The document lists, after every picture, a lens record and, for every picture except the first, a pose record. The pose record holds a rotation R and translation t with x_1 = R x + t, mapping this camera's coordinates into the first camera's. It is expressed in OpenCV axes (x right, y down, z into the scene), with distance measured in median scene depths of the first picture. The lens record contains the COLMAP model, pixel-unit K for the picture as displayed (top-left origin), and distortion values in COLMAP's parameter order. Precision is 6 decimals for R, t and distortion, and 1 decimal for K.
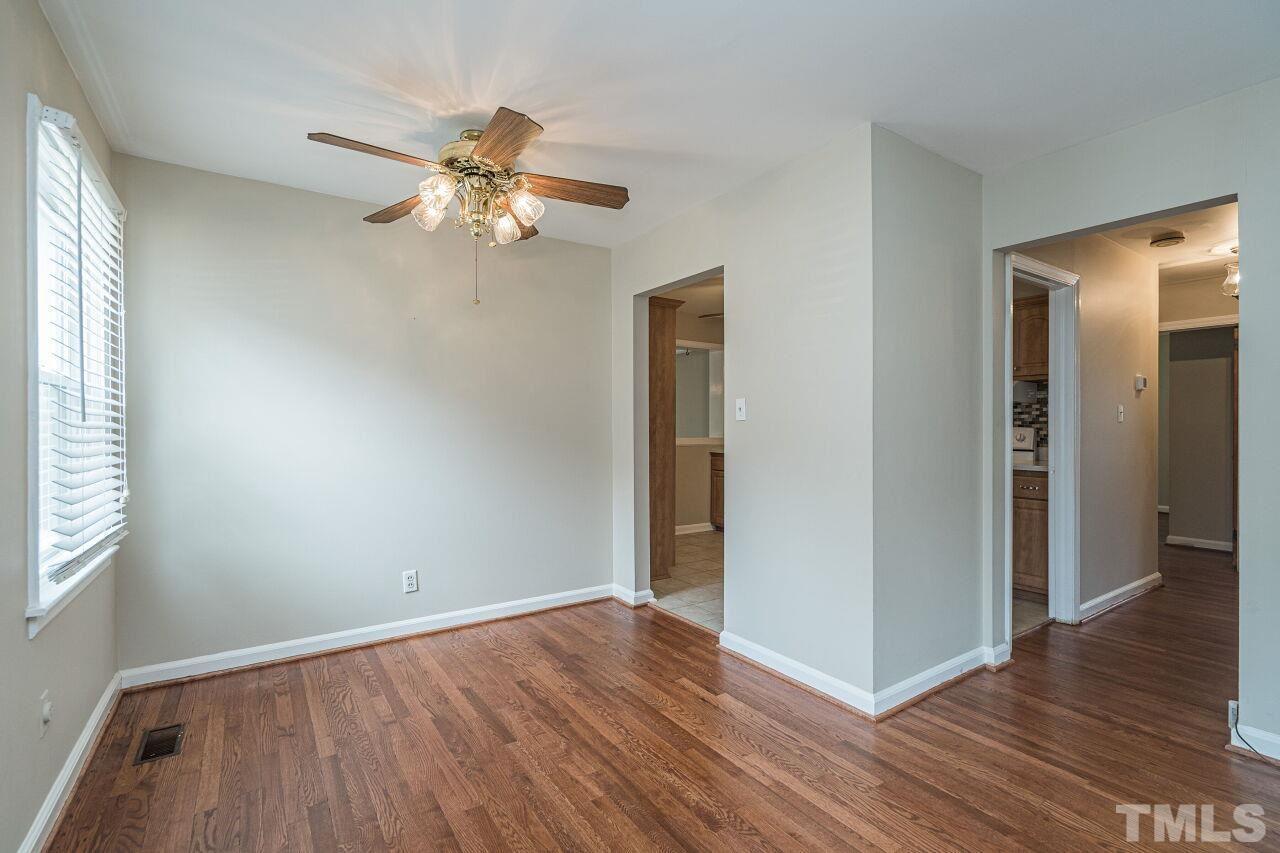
lens RADIAL K [[589.6, 0, 643.4], [0, 589.6, 425.3], [0, 0, 1]] dist [0.000802, 0.001191]
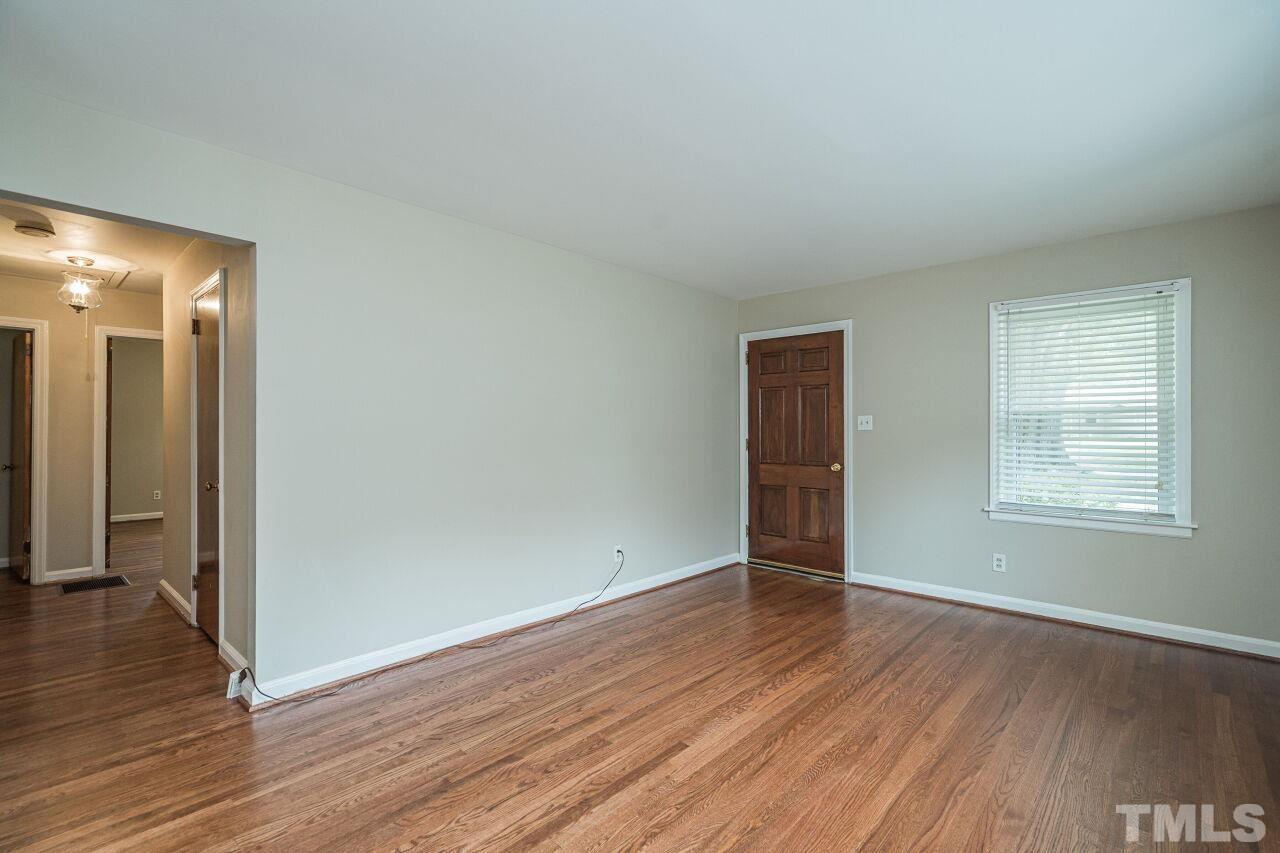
lens RADIAL K [[589.6, 0, 635.8], [0, 589.6, 428.5], [0, 0, 1]] dist [0.000802, 0.001191]
pose [[-0.227756, 0.005663, 0.973702, -0.284815], [-0.002365, 0.999977, -0.006369, -0.009450], [-0.973715, -0.003753, -0.227738, 0.442185]]
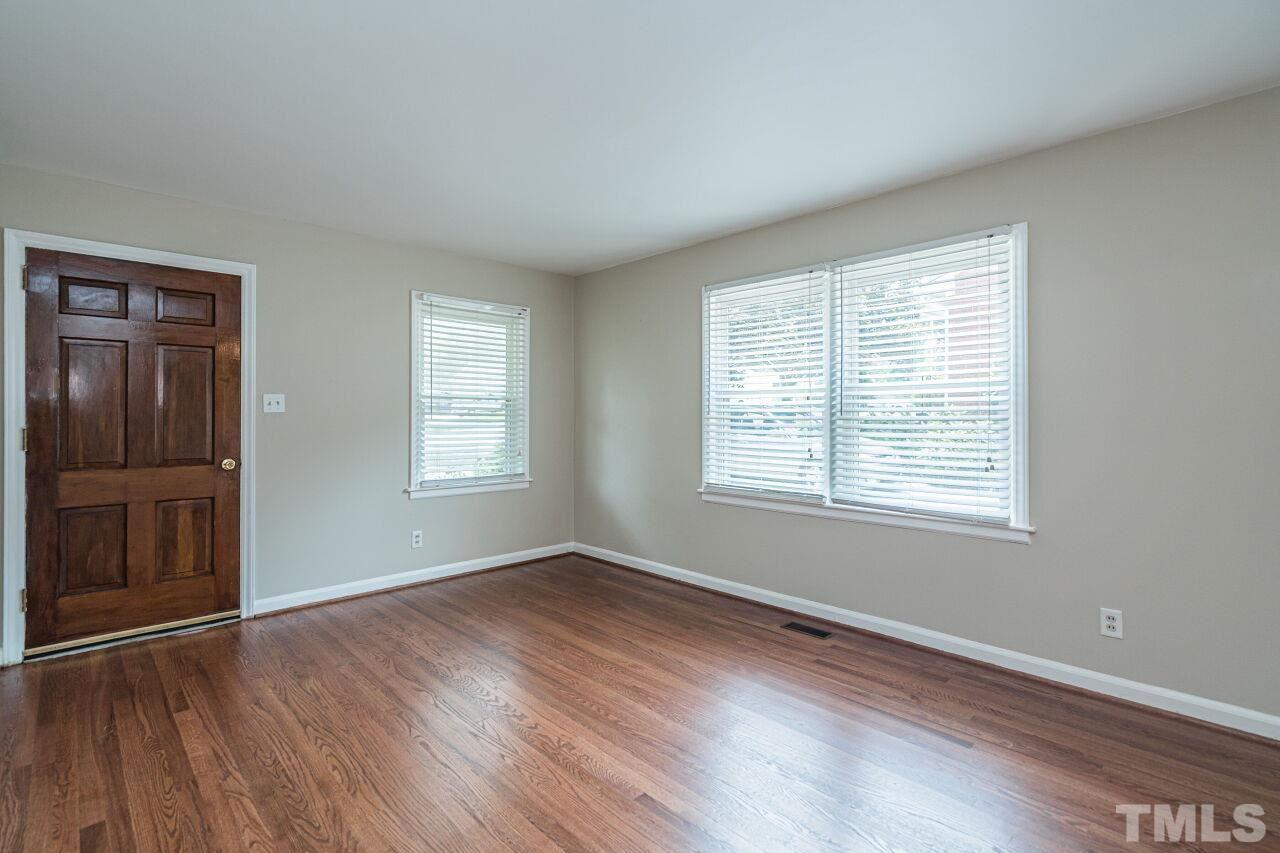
lens RADIAL K [[600.9, 0, 630.2], [0, 600.9, 414.8], [0, 0, 1]] dist [-0.007787, 0.001401]
pose [[-0.983882, 0.000189, -0.178816, 0.725460], [0.000753, 0.999995, -0.003087, -0.007452], [0.178815, -0.003172, -0.983878, 0.899442]]
